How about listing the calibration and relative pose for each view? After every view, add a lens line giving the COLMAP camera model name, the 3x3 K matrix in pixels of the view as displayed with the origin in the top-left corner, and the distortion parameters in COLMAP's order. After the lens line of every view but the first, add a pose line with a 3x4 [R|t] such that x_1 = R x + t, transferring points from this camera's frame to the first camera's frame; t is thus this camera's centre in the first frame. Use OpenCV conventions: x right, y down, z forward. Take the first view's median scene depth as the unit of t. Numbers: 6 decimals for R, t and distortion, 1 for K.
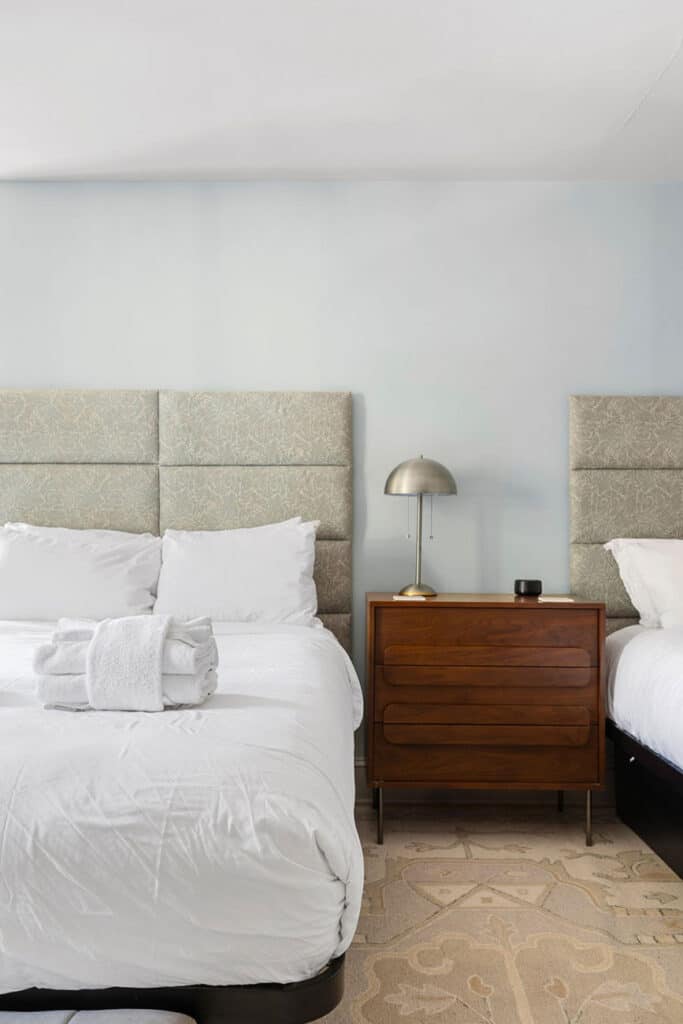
lens RADIAL K [[855.2, 0, 344.5], [0, 855.2, 507.9], [0, 0, 1]] dist [-0.001627, -0.005062]
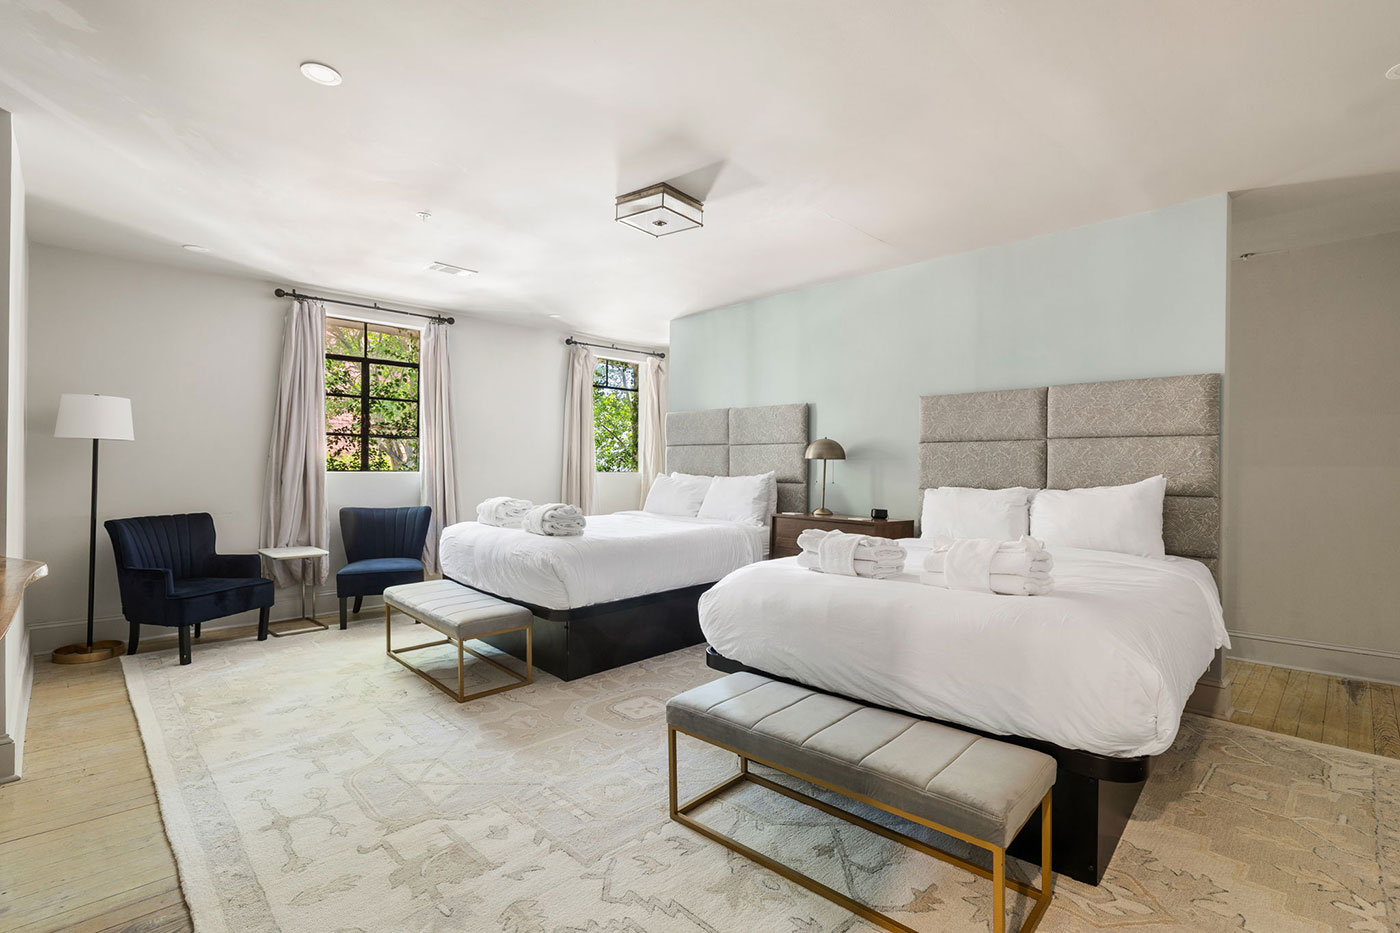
lens RADIAL K [[647.4, 0, 700.4], [0, 647.4, 466.7], [0, 0, 1]] dist [-0.008700, 0.000883]
pose [[0.703447, 0.005511, -0.710727, 0.847283], [0.001078, 0.999961, 0.008821, -0.011064], [0.710747, -0.006971, 0.703413, -0.146187]]
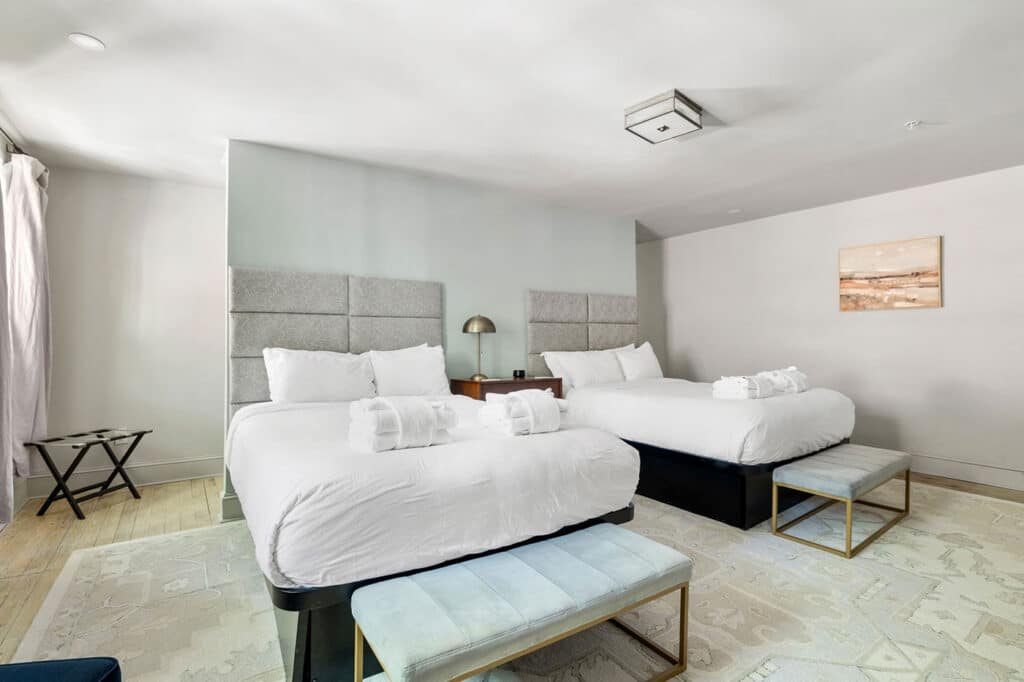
lens RADIAL K [[478.1, 0, 503.8], [0, 478.1, 335.0], [0, 0, 1]] dist [-0.010482, 0.002032]
pose [[0.832520, 0.003285, 0.553985, -0.512797], [-0.003402, 0.999994, -0.000818, -0.008746], [-0.553984, -0.001204, 0.832527, -0.042812]]
